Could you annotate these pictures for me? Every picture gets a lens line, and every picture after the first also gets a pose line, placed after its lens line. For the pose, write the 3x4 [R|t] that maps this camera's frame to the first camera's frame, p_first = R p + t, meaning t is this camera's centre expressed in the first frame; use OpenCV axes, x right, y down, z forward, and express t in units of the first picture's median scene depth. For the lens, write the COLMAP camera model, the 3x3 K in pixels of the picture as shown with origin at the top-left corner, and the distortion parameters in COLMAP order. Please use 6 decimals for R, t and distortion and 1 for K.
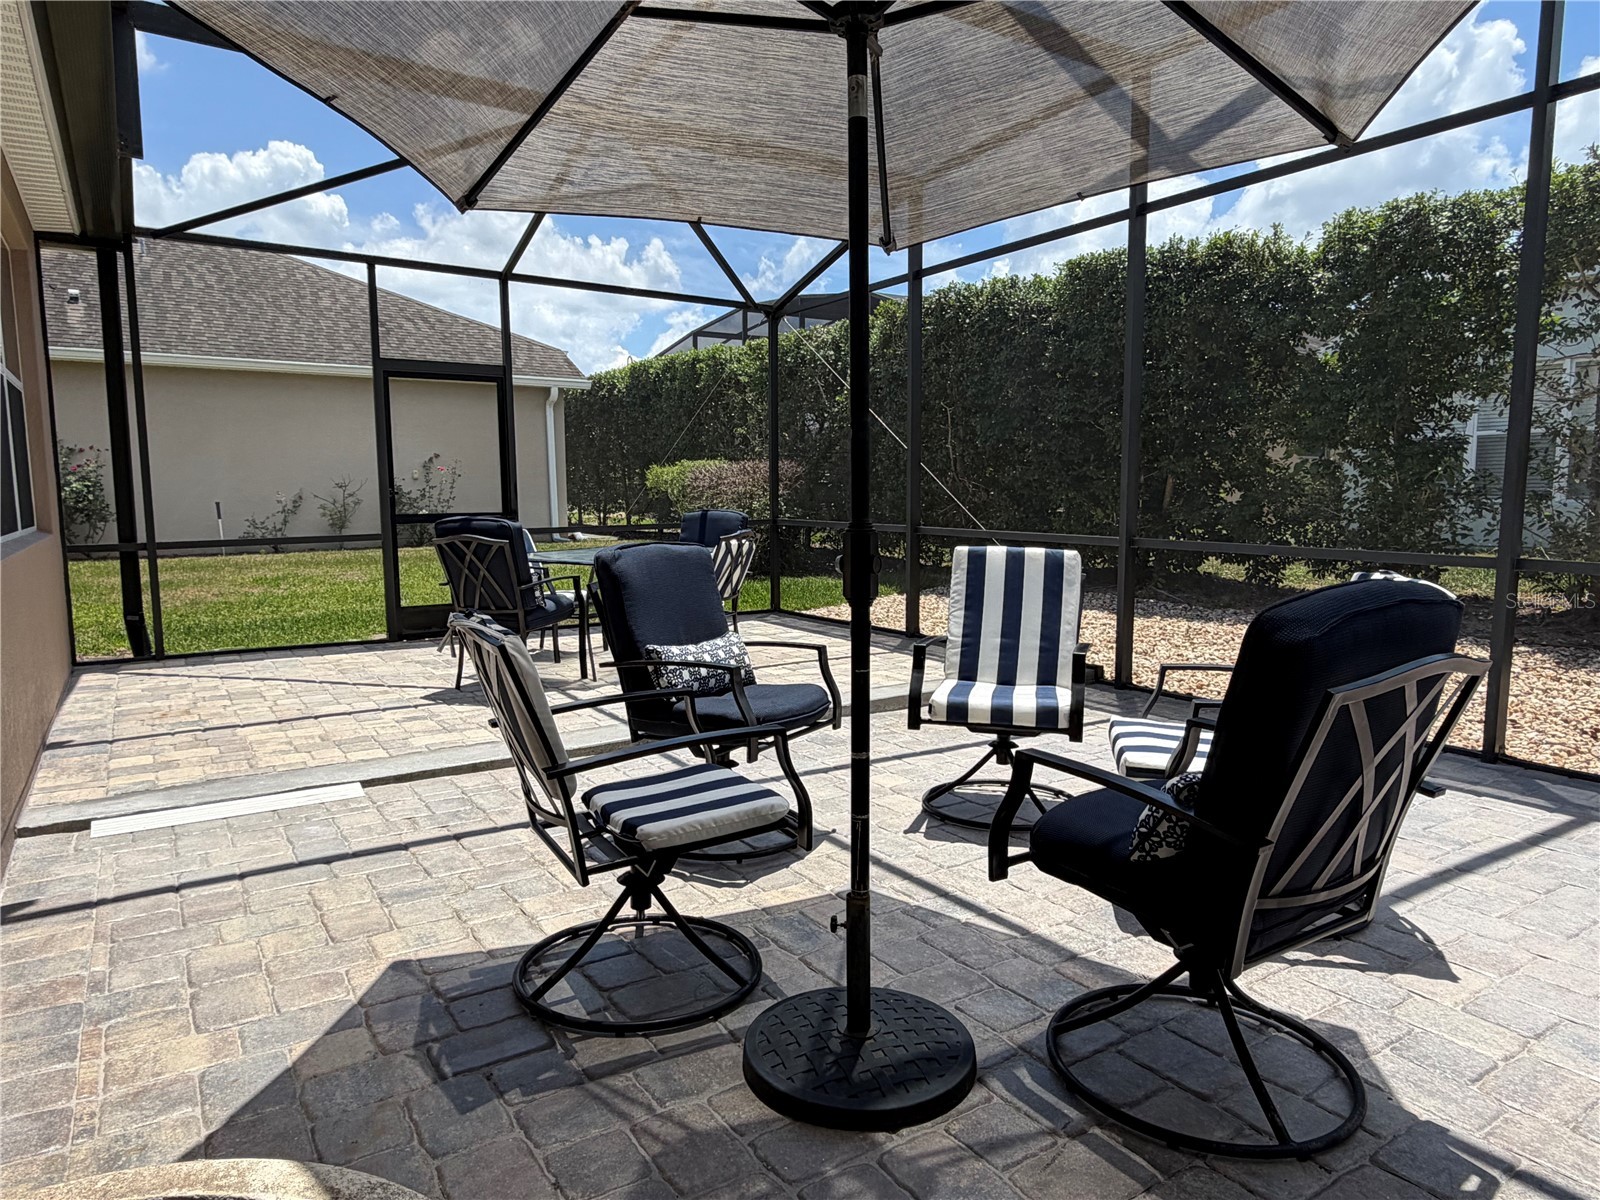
lens RADIAL K [[992.1, 0, 800.0], [0, 992.1, 600.0], [0, 0, 1]] dist [0.000749, -0.001021]
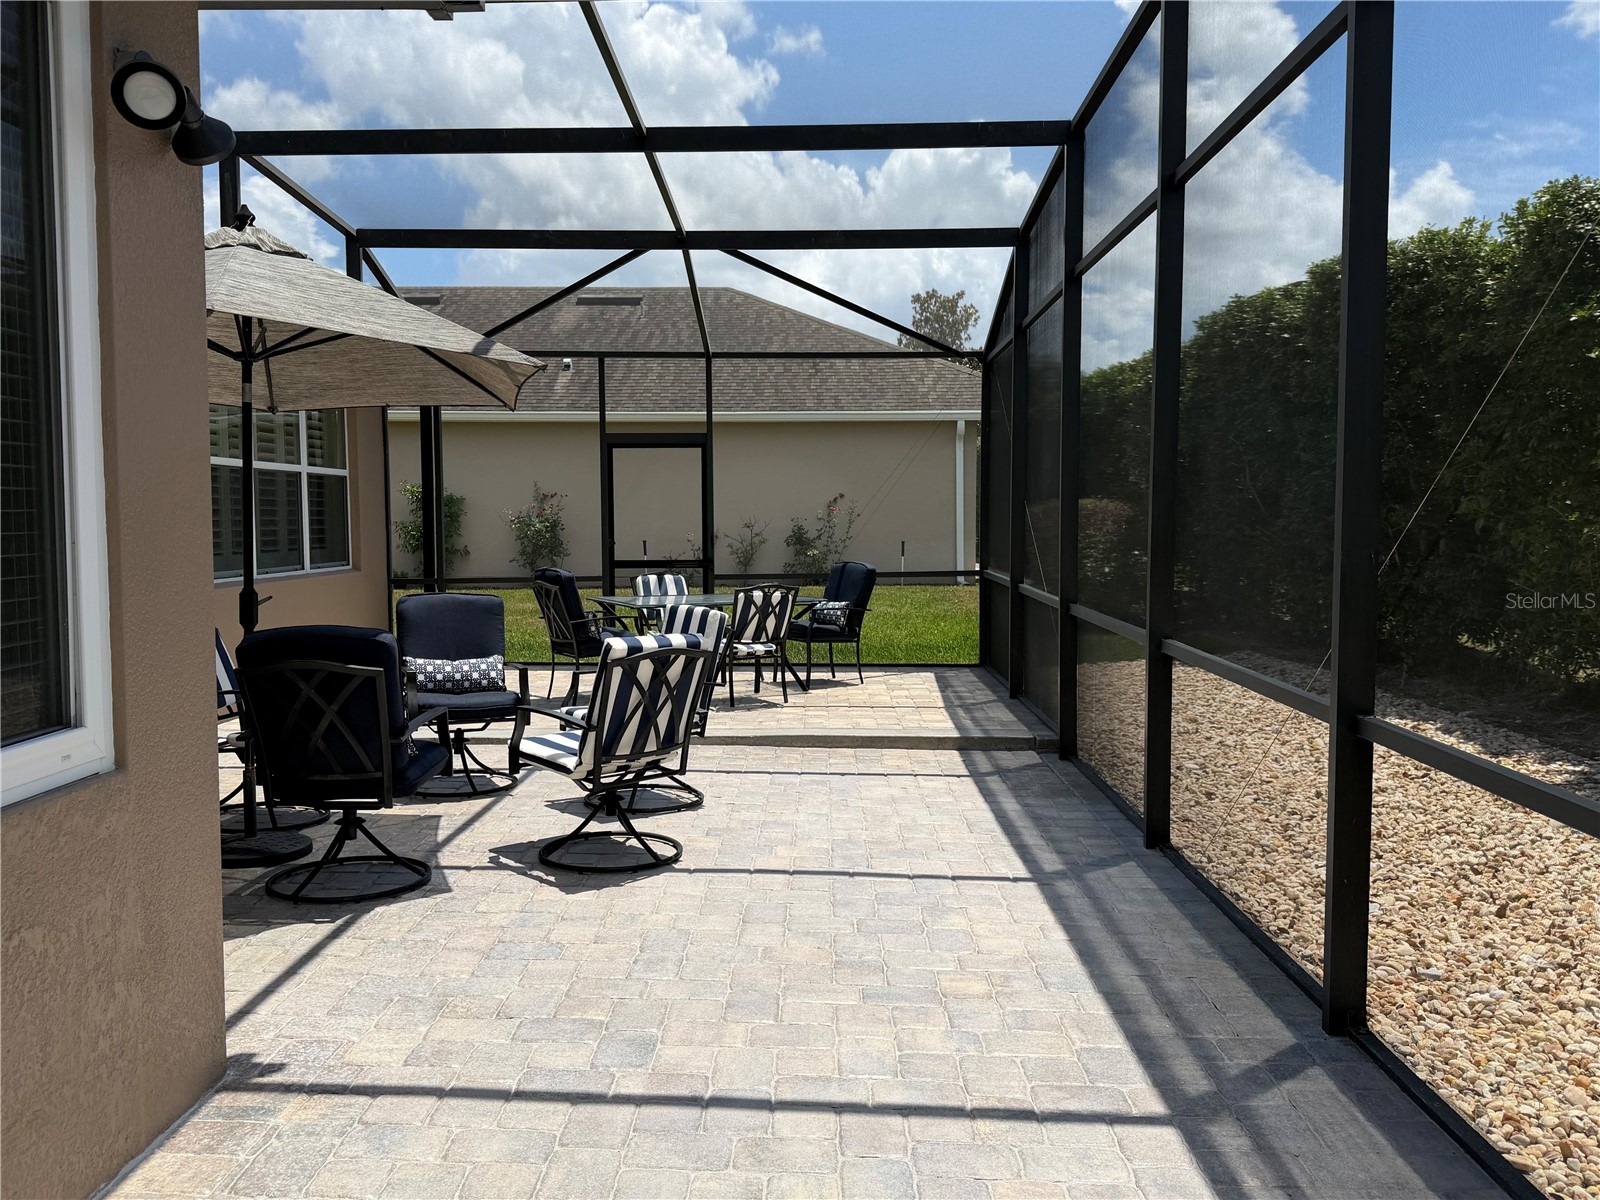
lens RADIAL K [[1299.7, 0, 800.0], [0, 1299.7, 600.0], [0, 0, 1]] dist [0.062057, -0.000809]
pose [[0.816135, 0.039323, -0.576522, 1.387744], [-0.064002, 0.997695, -0.022552, -0.034235], [0.574306, 0.055304, 0.816770, -0.318167]]
